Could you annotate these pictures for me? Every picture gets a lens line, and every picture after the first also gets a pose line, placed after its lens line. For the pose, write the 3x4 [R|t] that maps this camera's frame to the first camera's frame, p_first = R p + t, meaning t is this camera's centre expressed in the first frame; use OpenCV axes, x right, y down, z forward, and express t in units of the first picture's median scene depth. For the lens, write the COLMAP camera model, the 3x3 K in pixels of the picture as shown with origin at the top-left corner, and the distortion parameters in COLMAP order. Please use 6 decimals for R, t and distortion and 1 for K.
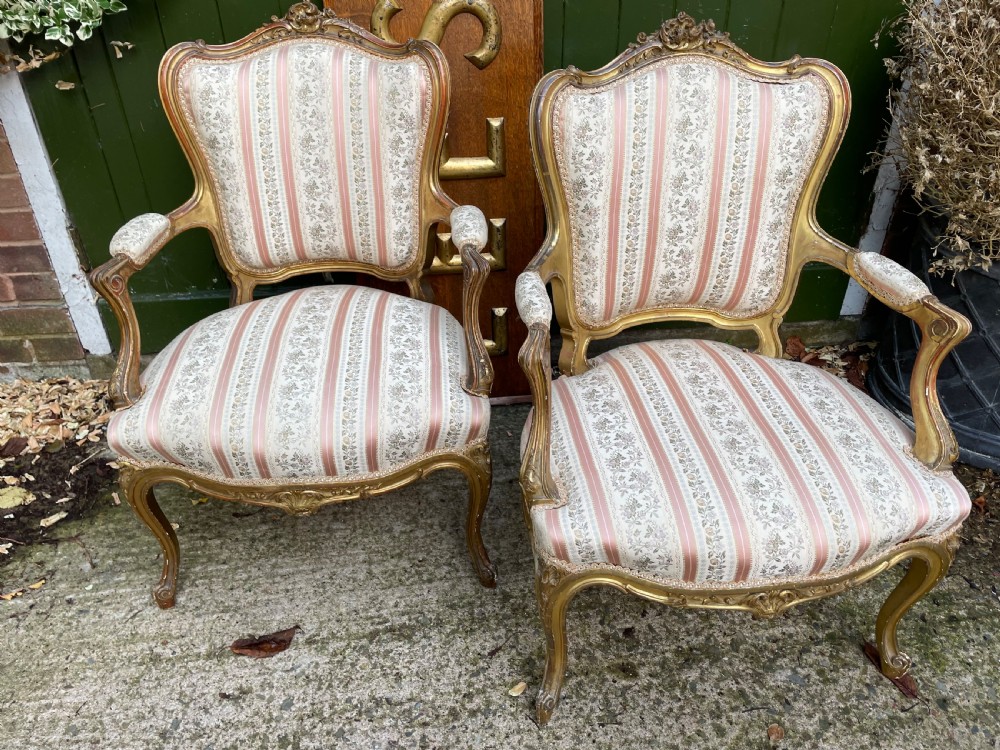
lens RADIAL K [[740.4, 0, 502.4], [0, 740.4, 363.3], [0, 0, 1]] dist [0.077140, -0.101034]
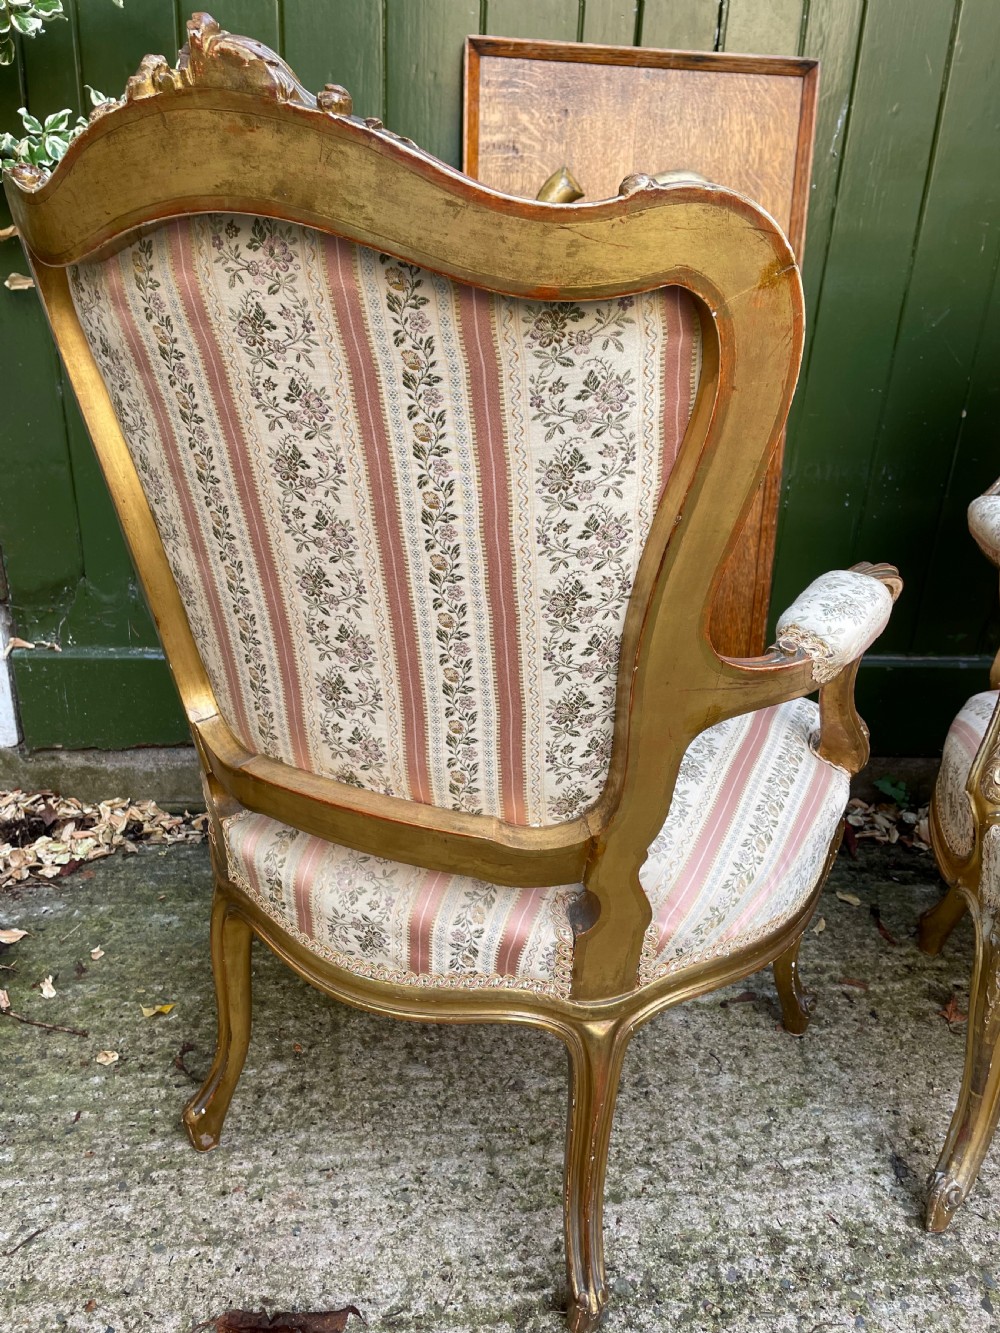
lens RADIAL K [[992.4, 0, 495.5], [0, 992.4, 665.6], [0, 0, 1]] dist [0.075359, -0.103864]
pose [[0.998632, 0.052116, 0.004189, -0.207673], [-0.050413, 0.981041, -0.187129, 0.074531], [-0.013862, 0.186662, 0.982326, 0.281247]]
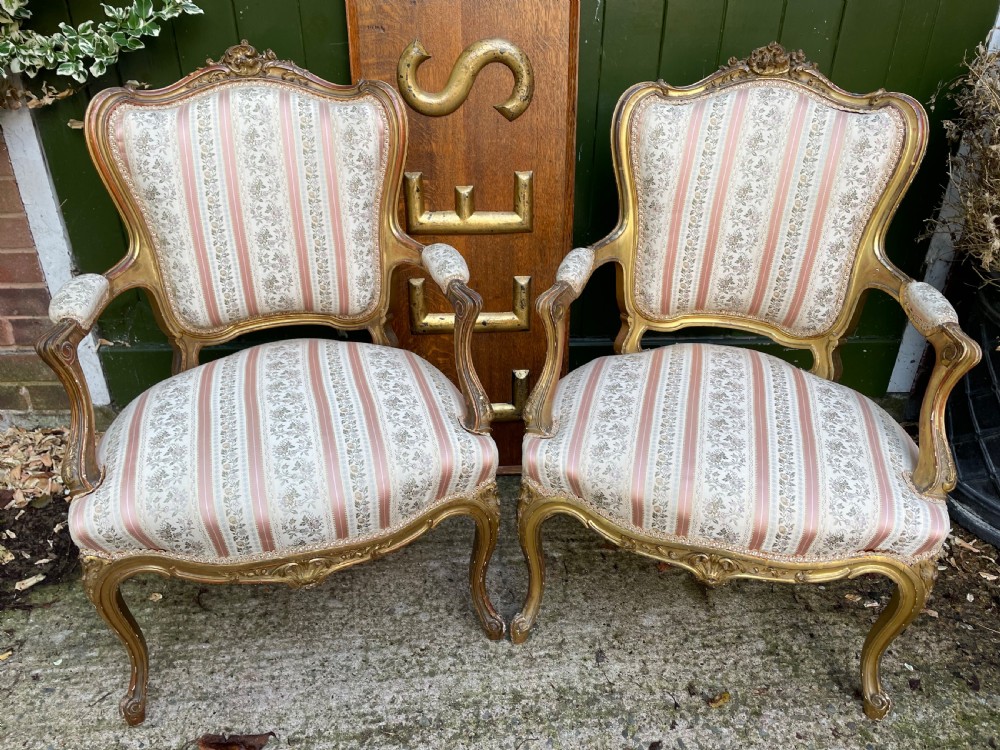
lens RADIAL K [[740.3, 0, 505.0], [0, 740.3, 370.2], [0, 0, 1]] dist [0.077092, -0.100579]
pose [[0.999019, 0.036618, -0.024886, -0.001026], [-0.038323, 0.996676, -0.071892, -0.009439], [0.022170, 0.072775, 0.997102, 0.086135]]
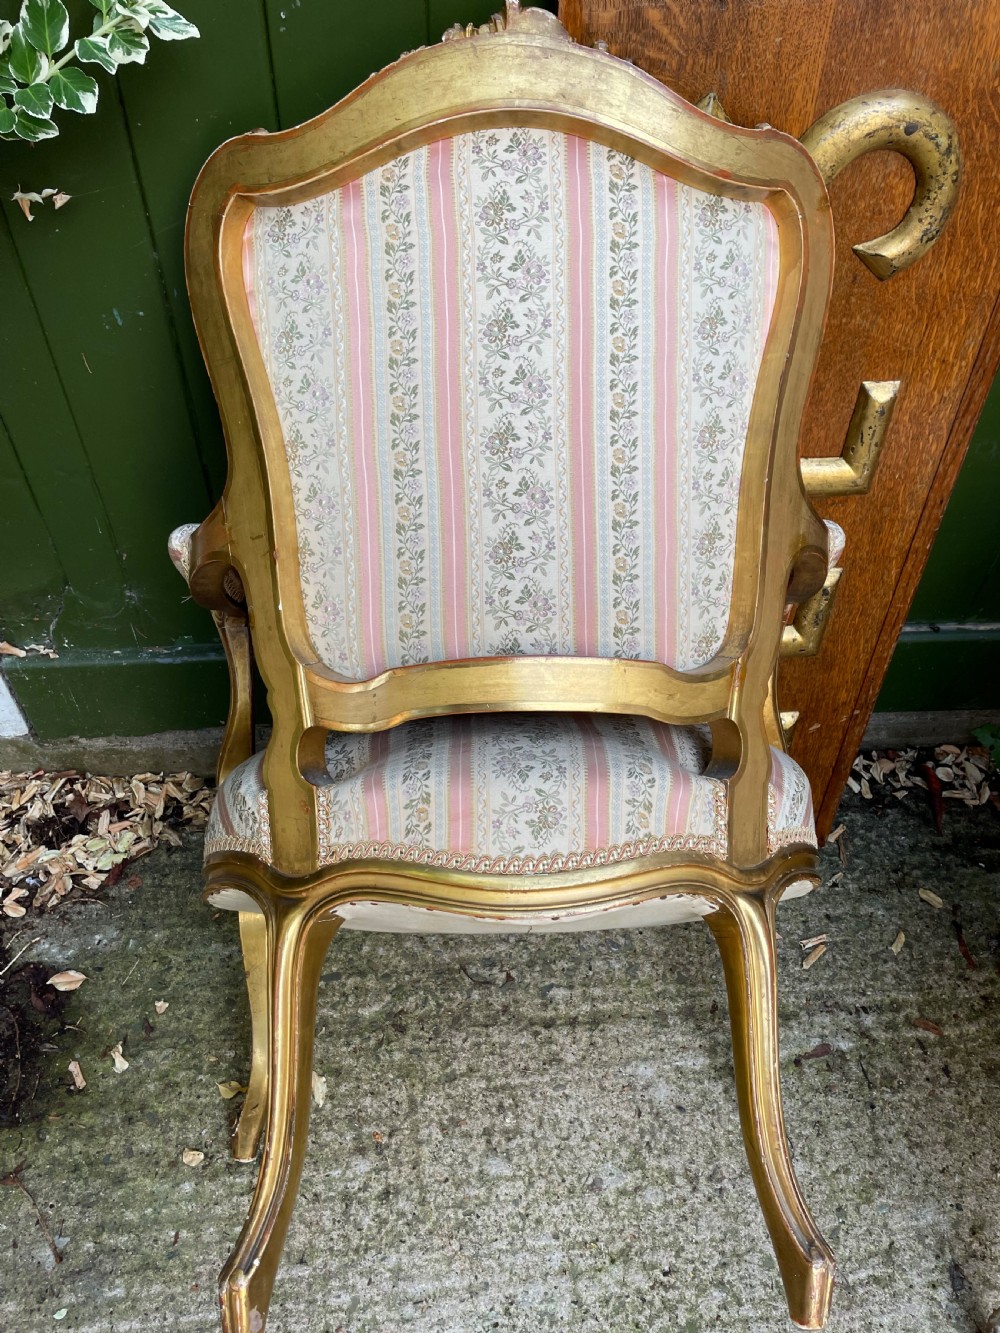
lens RADIAL K [[995.4, 0, 504.9], [0, 995.4, 660.8], [0, 0, 1]] dist [0.076237, -0.099964]
pose [[0.998712, 0.044286, 0.024759, -0.282515], [-0.049255, 0.963339, 0.263727, -0.370721], [-0.012172, -0.264607, 0.964280, 0.444396]]
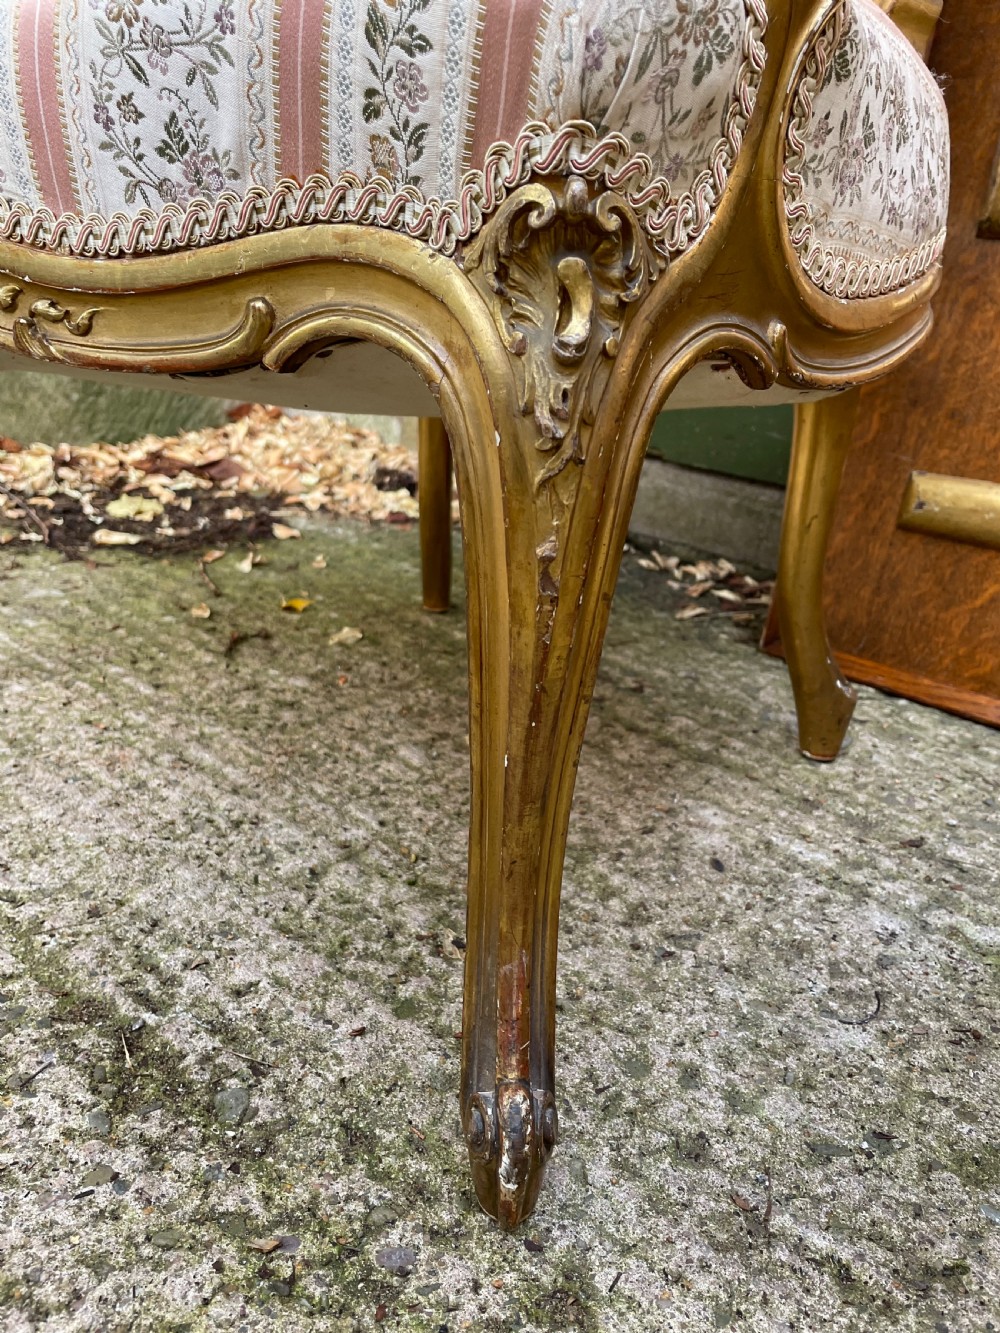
lens RADIAL K [[1012.7, 0, 502.1], [0, 1012.7, 665.7], [0, 0, 1]] dist [0.081137, -0.124528]
pose [[0.640173, 0.336514, -0.690606, 0.118499], [-0.472356, 0.881368, -0.008393, 0.188996], [0.605853, 0.331585, 0.723183, 0.771382]]
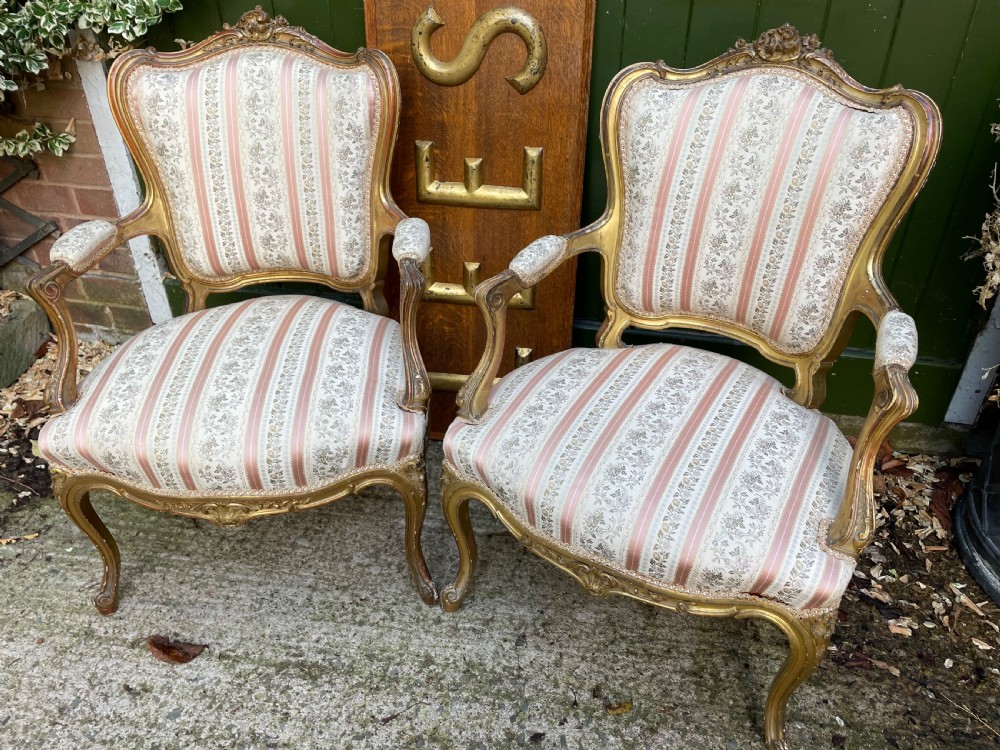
lens RADIAL K [[742.5, 0, 509.6], [0, 742.5, 377.0], [0, 0, 1]] dist [0.080087, -0.107769]
pose [[0.956221, 0.170868, -0.237583, 0.269202], [-0.168909, 0.985213, 0.028737, -0.082076], [0.238980, 0.012651, 0.970942, 0.113217]]
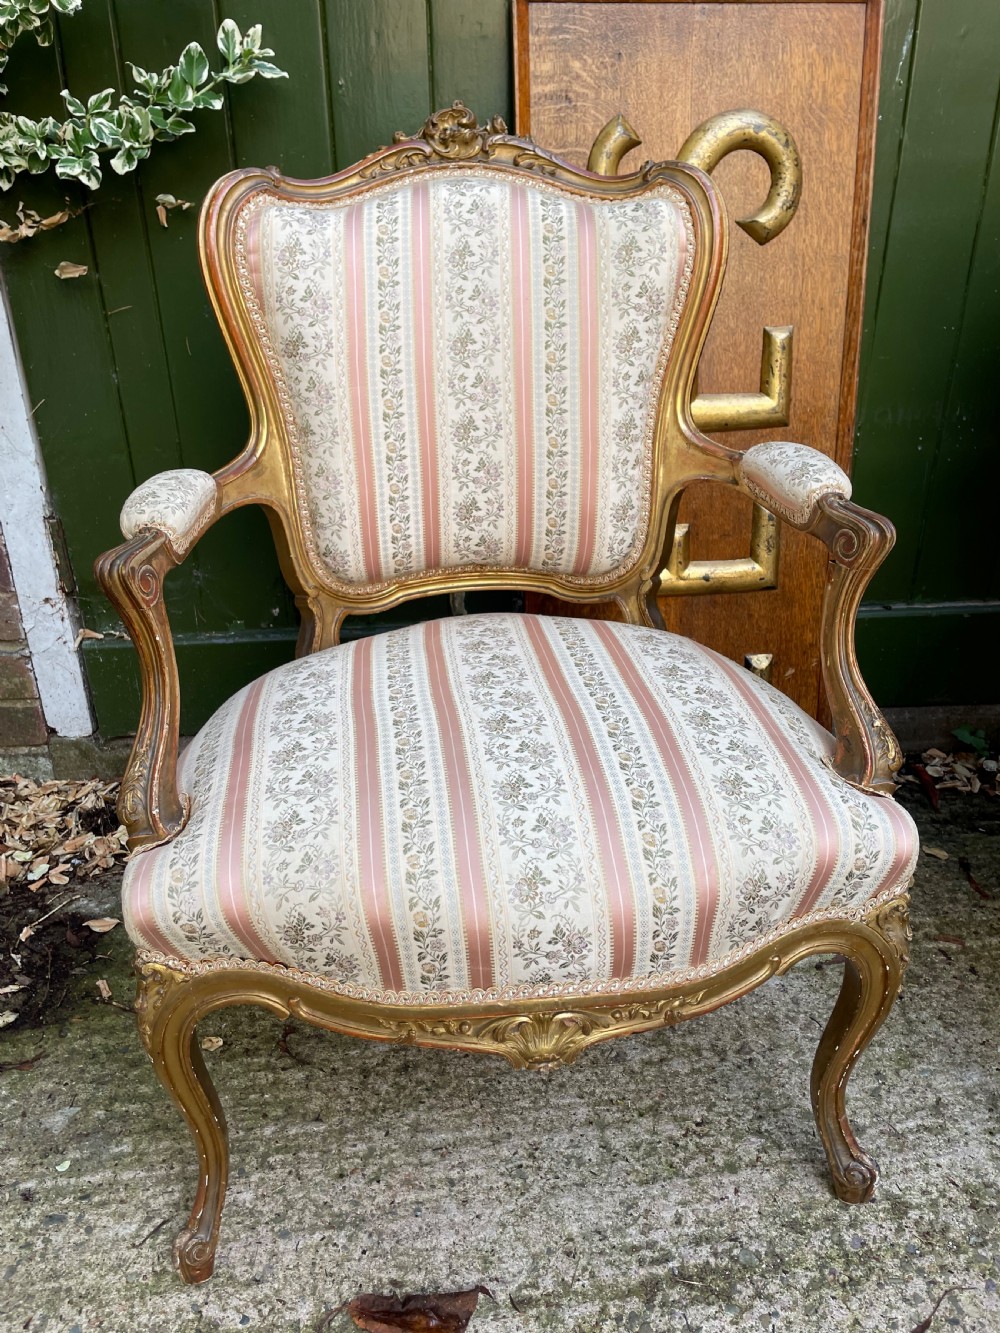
lens RADIAL K [[989.7, 0, 492.7], [0, 989.7, 659.5], [0, 0, 1]] dist [0.080087, -0.107769]
pose [[0.999663, 0.003661, -0.025682, -0.250894], [-0.007350, 0.989396, -0.145060, 0.055709], [0.024878, 0.145200, 0.989089, 0.291434]]
